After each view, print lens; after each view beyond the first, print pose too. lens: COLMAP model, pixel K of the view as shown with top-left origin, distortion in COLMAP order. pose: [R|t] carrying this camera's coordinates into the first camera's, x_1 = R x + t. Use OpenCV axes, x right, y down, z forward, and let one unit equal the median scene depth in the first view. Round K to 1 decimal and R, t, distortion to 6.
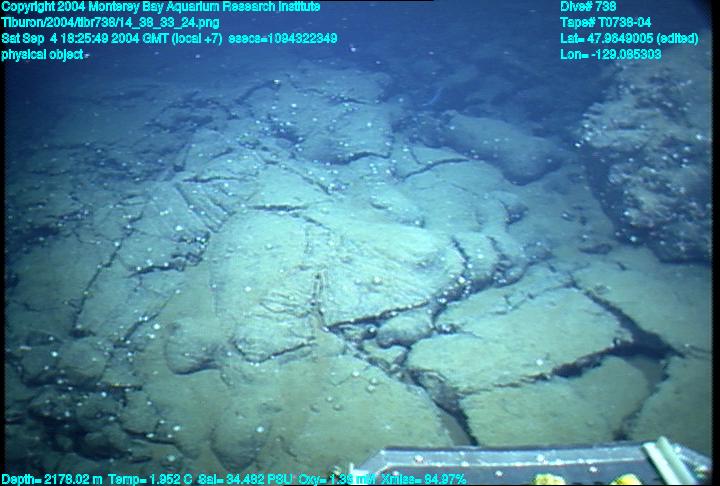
lens RADIAL K [[445.1, 0, 344.9], [0, 445.1, 245.1], [0, 0, 1]] dist [-0.236427, 0.096167]
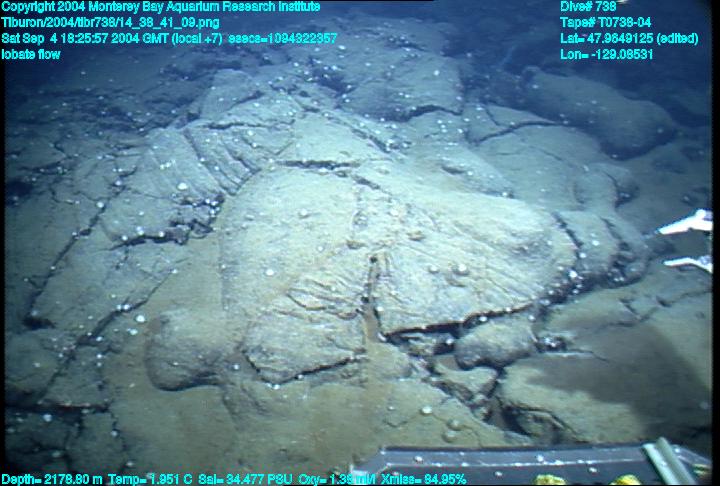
lens RADIAL K [[396.6, 0, 350.0], [0, 396.6, 244.3], [0, 0, 1]] dist [-0.160697, 0.039430]
pose [[0.997661, 0.049027, -0.047629, -0.064783], [-0.048454, 0.998739, 0.013124, 0.039653], [0.048213, -0.010785, 0.998779, 0.370334]]
